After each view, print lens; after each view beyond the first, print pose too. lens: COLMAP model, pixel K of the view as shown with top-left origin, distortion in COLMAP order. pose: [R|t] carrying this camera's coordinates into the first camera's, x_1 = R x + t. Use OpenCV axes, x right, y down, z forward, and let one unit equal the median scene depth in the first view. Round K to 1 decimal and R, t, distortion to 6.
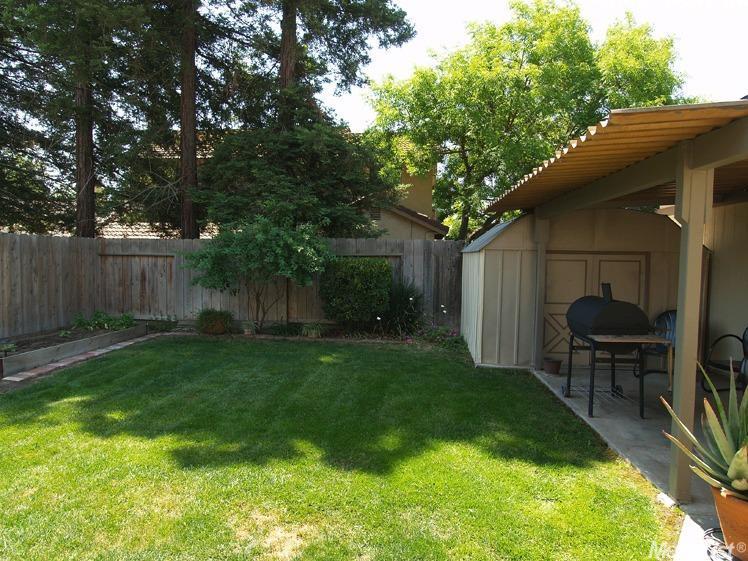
lens RADIAL K [[475.9, 0, 369.7], [0, 475.9, 278.9], [0, 0, 1]] dist [-0.021047, -0.002400]
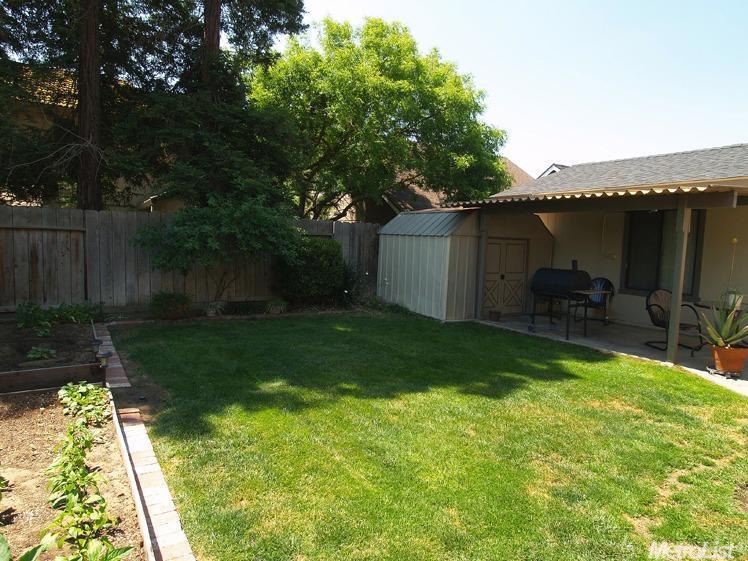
lens RADIAL K [[475.9, 0, 369.7], [0, 475.9, 278.9], [0, 0, 1]] dist [-0.021047, -0.002400]
pose [[0.793838, -0.036453, 0.607036, -0.703157], [0.002903, 0.998418, 0.056160, -0.012857], [-0.608123, -0.042820, 0.792687, 0.067395]]
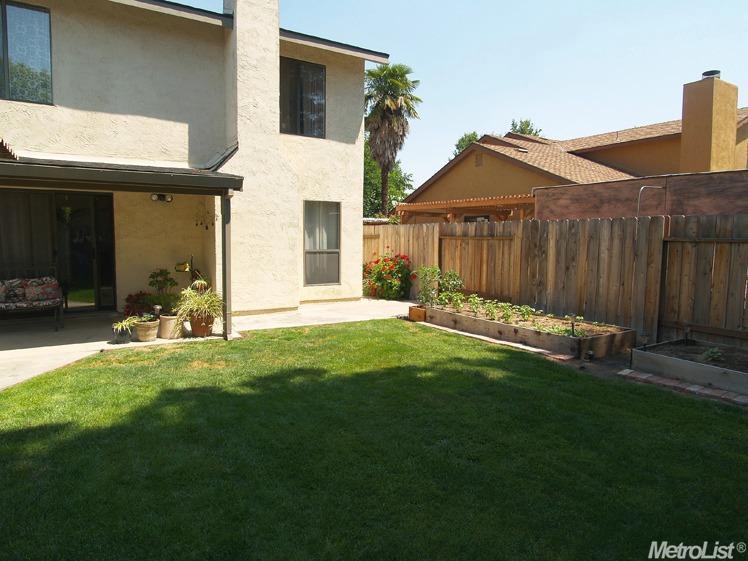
lens RADIAL K [[475.9, 0, 369.7], [0, 475.9, 278.9], [0, 0, 1]] dist [-0.021047, -0.002400]
pose [[-0.803426, 0.033948, -0.594436, 0.165394], [-0.045157, 0.992024, 0.117687, -0.051678], [0.593690, 0.121396, -0.795485, 1.114326]]
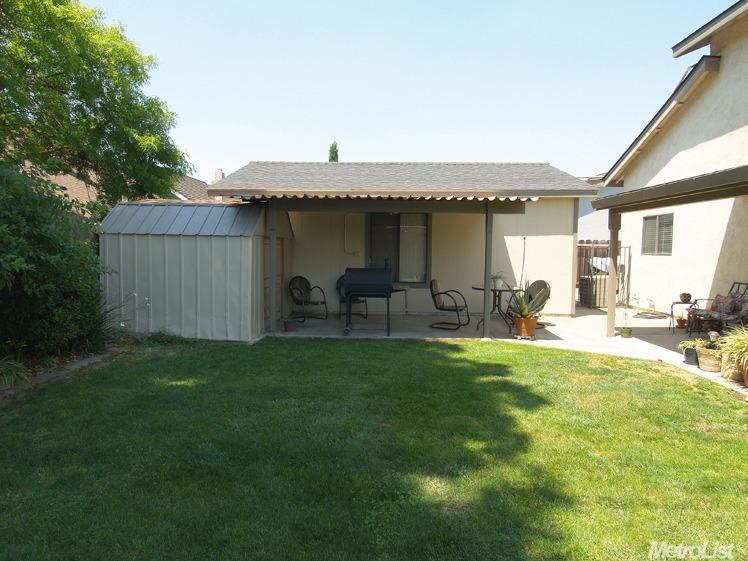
lens RADIAL K [[475.9, 0, 369.7], [0, 475.9, 278.9], [0, 0, 1]] dist [-0.021047, -0.002400]
pose [[-0.052016, -0.080981, 0.995357, -0.793775], [0.030498, 0.996113, 0.082636, -0.040125], [-0.998180, 0.034655, -0.049344, 0.733332]]
